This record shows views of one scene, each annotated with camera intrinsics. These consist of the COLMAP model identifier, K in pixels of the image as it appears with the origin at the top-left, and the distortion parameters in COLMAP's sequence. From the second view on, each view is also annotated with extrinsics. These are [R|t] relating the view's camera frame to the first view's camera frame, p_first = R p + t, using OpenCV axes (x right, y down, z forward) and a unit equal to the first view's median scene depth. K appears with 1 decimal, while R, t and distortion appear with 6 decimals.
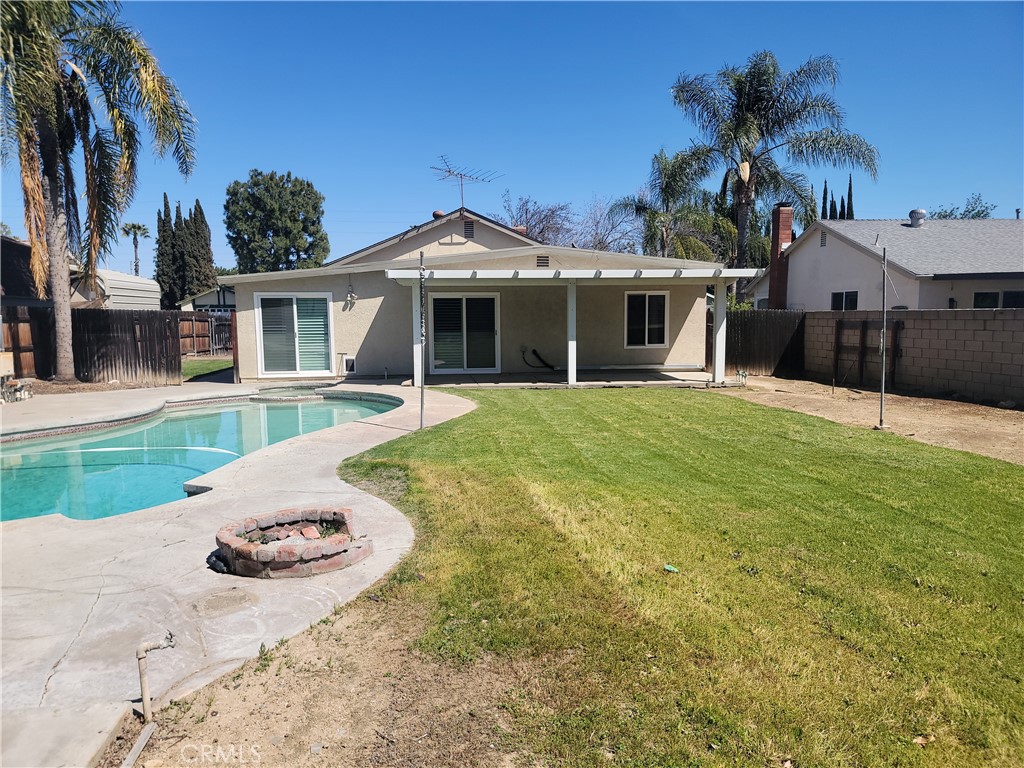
lens RADIAL K [[719.0, 0, 516.1], [0, 719.0, 394.3], [0, 0, 1]] dist [0.050284, -0.018155]
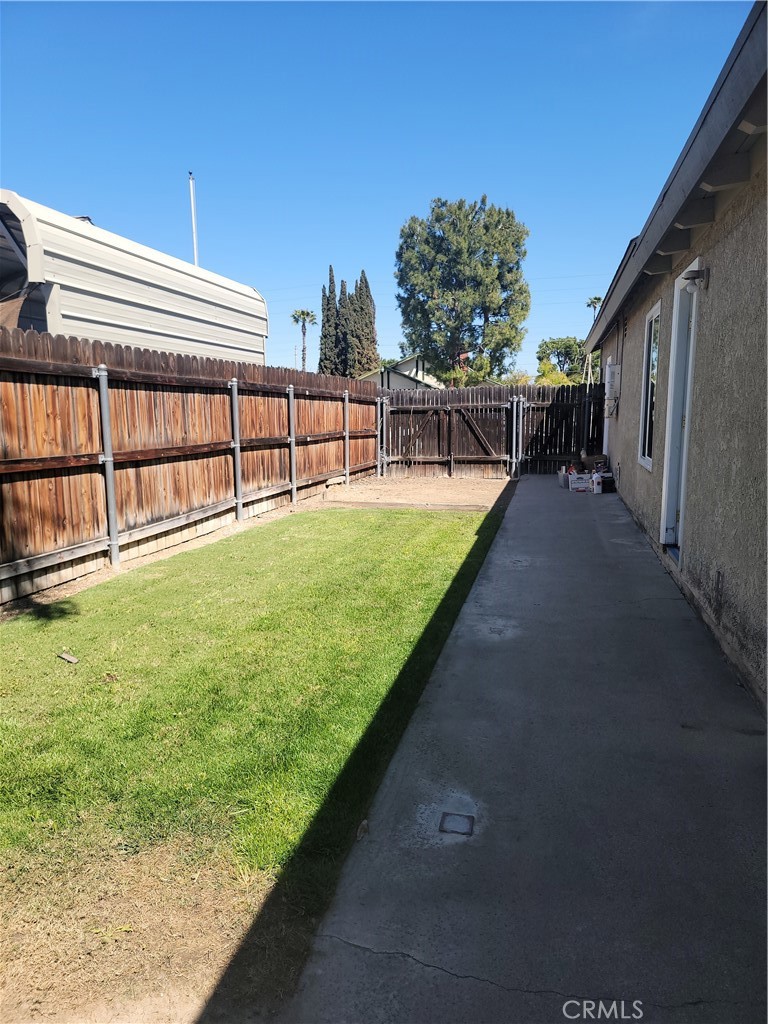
lens RADIAL K [[719.0, 0, 379.8], [0, 719.0, 513.4], [0, 0, 1]] dist [0.050284, -0.018155]
pose [[0.928083, 0.055160, -0.368265, -0.124291], [-0.040860, 0.998081, 0.046523, -0.025971], [0.370125, -0.028130, 0.928556, 0.285675]]
